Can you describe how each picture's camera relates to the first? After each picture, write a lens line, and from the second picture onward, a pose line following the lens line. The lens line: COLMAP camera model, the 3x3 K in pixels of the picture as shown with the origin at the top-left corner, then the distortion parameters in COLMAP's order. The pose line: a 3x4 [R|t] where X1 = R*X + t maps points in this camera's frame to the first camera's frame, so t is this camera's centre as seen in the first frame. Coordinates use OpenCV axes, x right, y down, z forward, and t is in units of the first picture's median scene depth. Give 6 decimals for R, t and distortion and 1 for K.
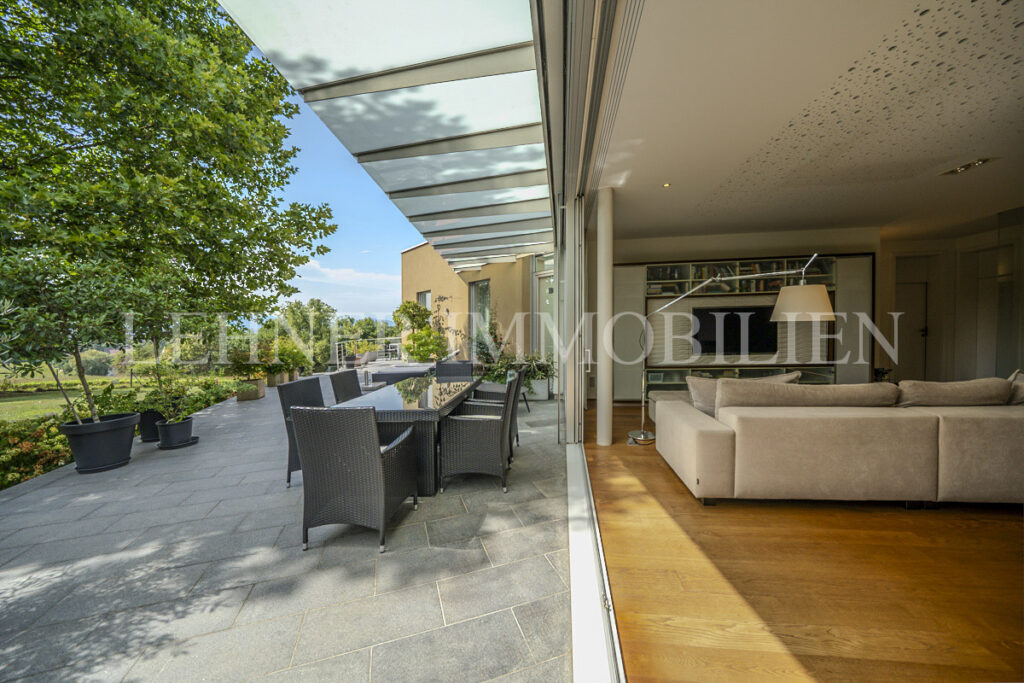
lens RADIAL K [[349.9, 0, 510.7], [0, 349.9, 342.1], [0, 0, 1]] dist [-0.001726, -0.000316]
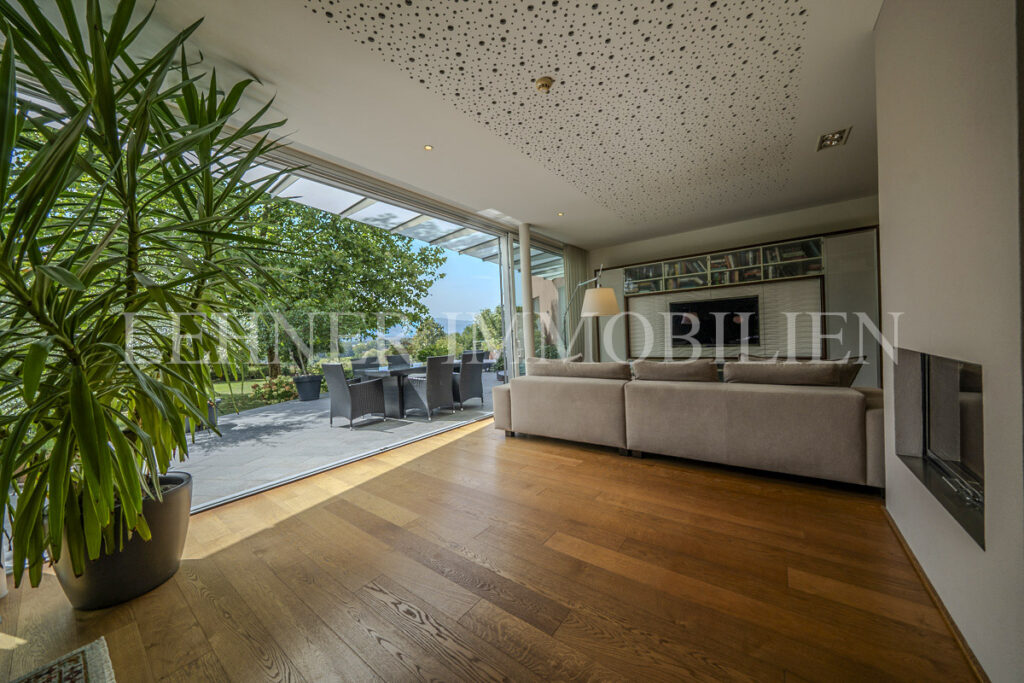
lens RADIAL K [[349.9, 0, 512.1], [0, 349.9, 346.2], [0, 0, 1]] dist [-0.001726, -0.000316]
pose [[0.876755, -0.006133, -0.480897, 0.618888], [0.013403, 0.999842, 0.011684, 0.014239], [0.480750, -0.016689, 0.876699, -0.165118]]
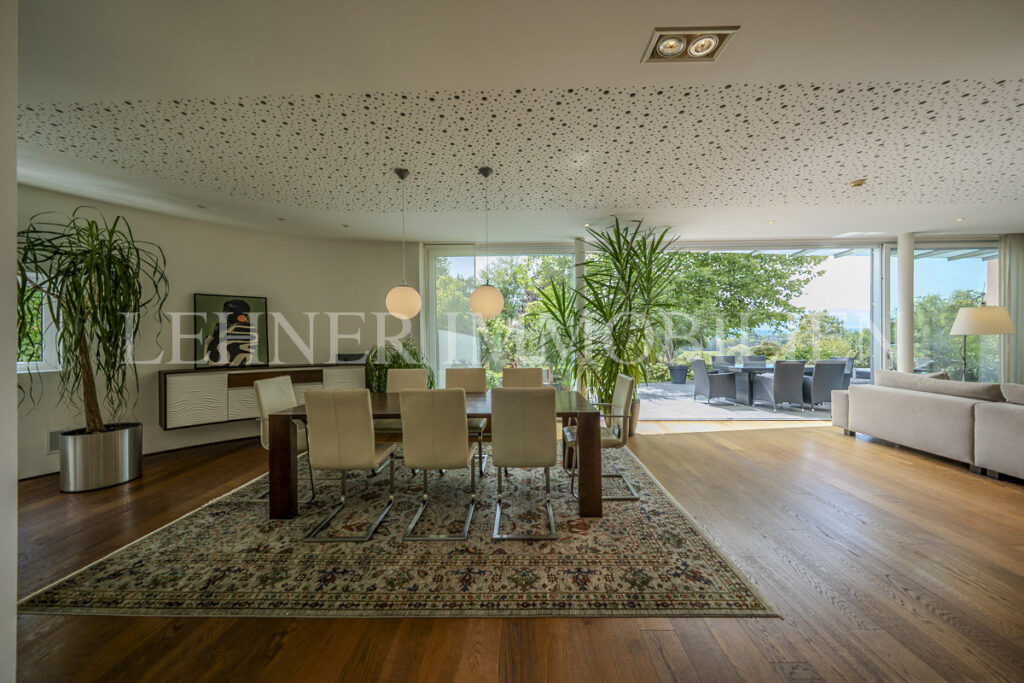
lens RADIAL K [[349.9, 0, 512.6], [0, 349.9, 337.9], [0, 0, 1]] dist [-0.001726, -0.000316]
pose [[0.111477, 0.018493, -0.993595, 0.998341], [-0.029465, 0.999449, 0.015296, -0.013058], [0.993330, 0.027571, 0.111961, -0.433913]]
